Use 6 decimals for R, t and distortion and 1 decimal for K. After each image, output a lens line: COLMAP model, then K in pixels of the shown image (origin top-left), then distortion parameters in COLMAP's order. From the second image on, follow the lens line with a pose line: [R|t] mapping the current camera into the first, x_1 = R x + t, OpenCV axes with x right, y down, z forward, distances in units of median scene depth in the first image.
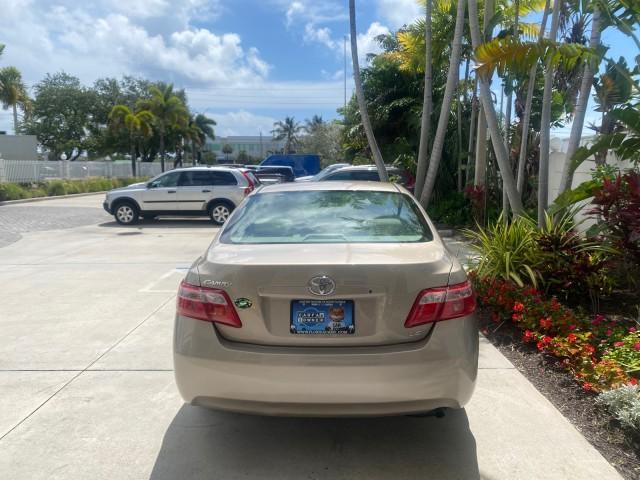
lens RADIAL K [[495.1, 0, 319.9], [0, 495.1, 236.5], [0, 0, 1]] dist [0.000837, -0.001481]
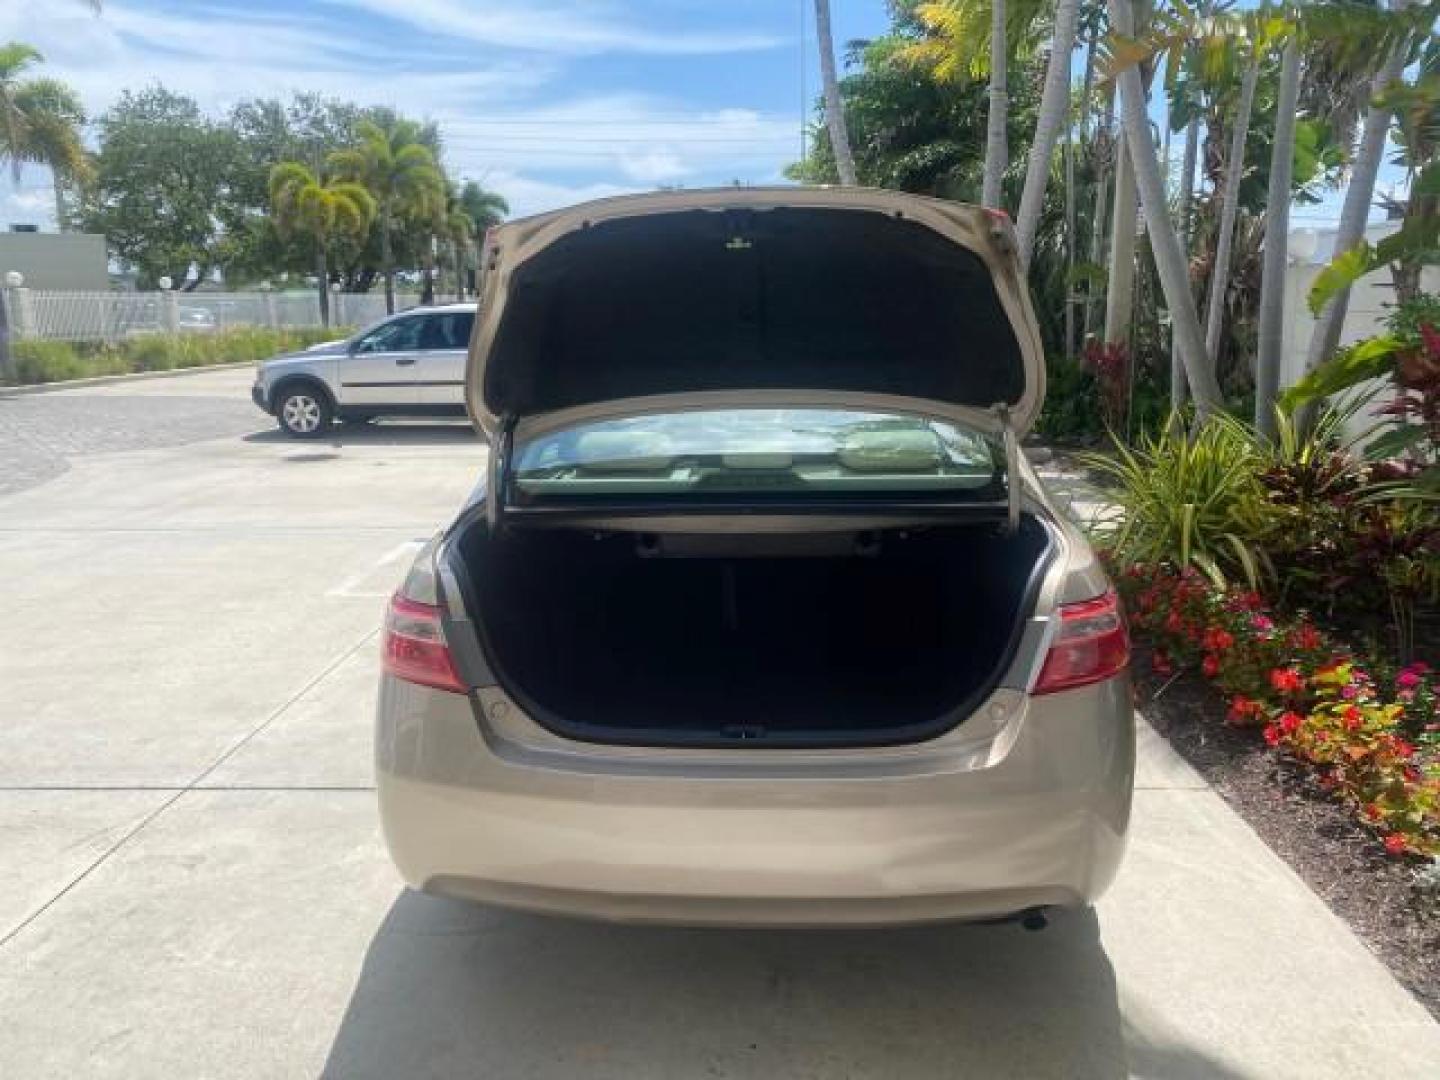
lens RADIAL K [[1109.3, 0, 718.9], [0, 1109.3, 523.7], [0, 0, 1]] dist [0.002810, -0.000215]
pose [[0.999697, -0.001867, -0.024530, 0.001496], [0.003280, 0.998330, 0.057681, -0.003066], [0.024381, -0.057744, 0.998034, 0.019646]]
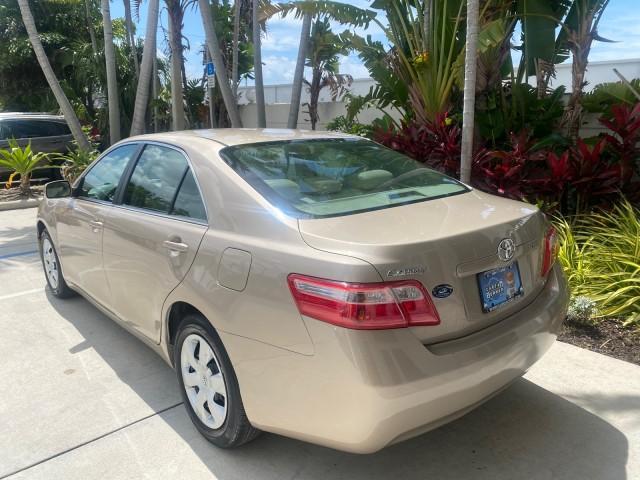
lens RADIAL K [[493.0, 0, 319.5], [0, 493.0, 232.7], [0, 0, 1]] dist [0.002810, -0.000215]
pose [[0.725759, -0.148385, 0.671756, -0.131494], [0.089079, 0.988511, 0.122113, -0.010024], [-0.682158, -0.028785, 0.730638, 0.100385]]
